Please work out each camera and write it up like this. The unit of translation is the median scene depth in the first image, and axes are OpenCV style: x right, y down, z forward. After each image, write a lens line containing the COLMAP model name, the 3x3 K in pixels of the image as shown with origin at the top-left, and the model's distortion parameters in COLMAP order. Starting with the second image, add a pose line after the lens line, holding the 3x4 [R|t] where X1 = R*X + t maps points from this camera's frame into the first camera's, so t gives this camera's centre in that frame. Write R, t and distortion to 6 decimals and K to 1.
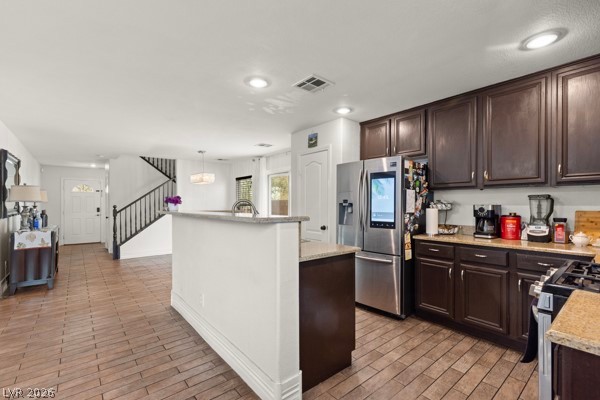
lens RADIAL K [[269.3, 0, 302.8], [0, 269.3, 202.7], [0, 0, 1]] dist [0.006513, -0.000853]
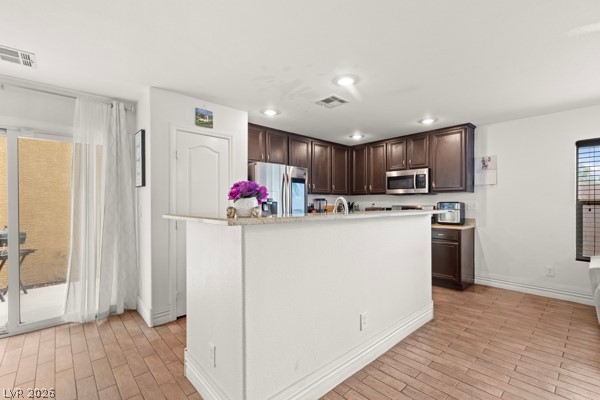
lens RADIAL K [[269.3, 0, 302.8], [0, 269.3, 202.7], [0, 0, 1]] dist [0.006513, -0.000853]
pose [[-0.046662, 0.002193, 0.998908, -0.757442], [-0.003526, 0.999991, -0.002361, 0.005933], [-0.998905, -0.003632, -0.046654, 0.790981]]
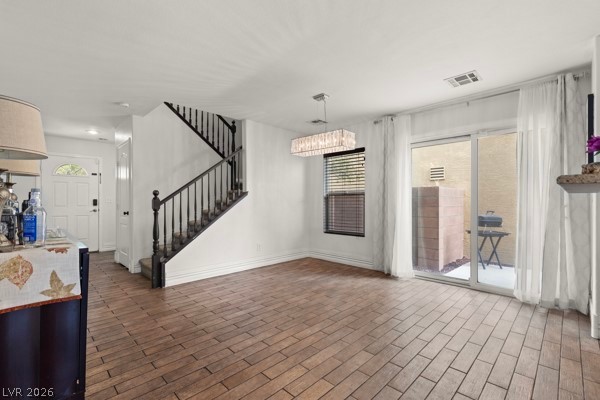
lens RADIAL K [[269.3, 0, 302.8], [0, 269.3, 202.7], [0, 0, 1]] dist [0.006513, -0.000853]
pose [[0.995845, 0.003031, 0.091015, -0.693074], [-0.003867, 0.999952, 0.009010, 0.044132], [-0.090983, -0.009324, 0.995809, 0.649751]]
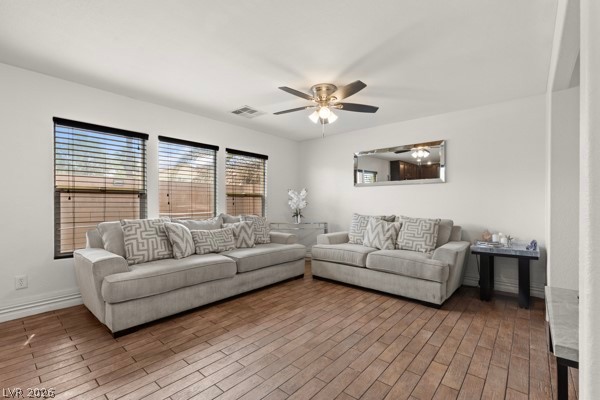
lens RADIAL K [[269.3, 0, 302.8], [0, 269.3, 202.7], [0, 0, 1]] dist [0.006513, -0.000853]
pose [[-0.985640, -0.000207, -0.168862, -0.461419], [0.000341, 0.999995, -0.003219, 0.037599], [0.168862, -0.003231, -0.985634, 0.696013]]
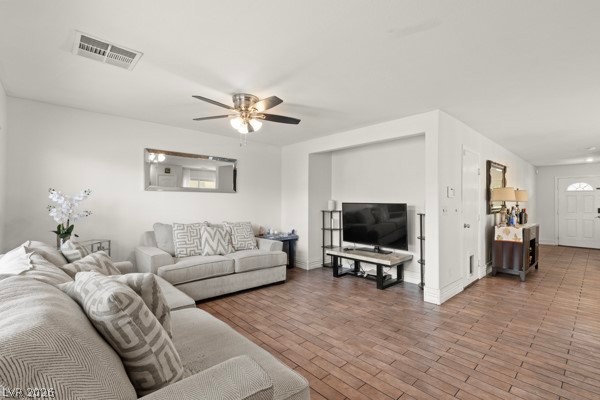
lens RADIAL K [[269.3, 0, 302.8], [0, 269.3, 202.7], [0, 0, 1]] dist [0.006513, -0.000853]
pose [[0.046580, 0.002088, -0.998912, 0.115866], [-0.001714, 0.999997, 0.002010, 0.002103], [0.998913, 0.001618, 0.046584, 0.067654]]
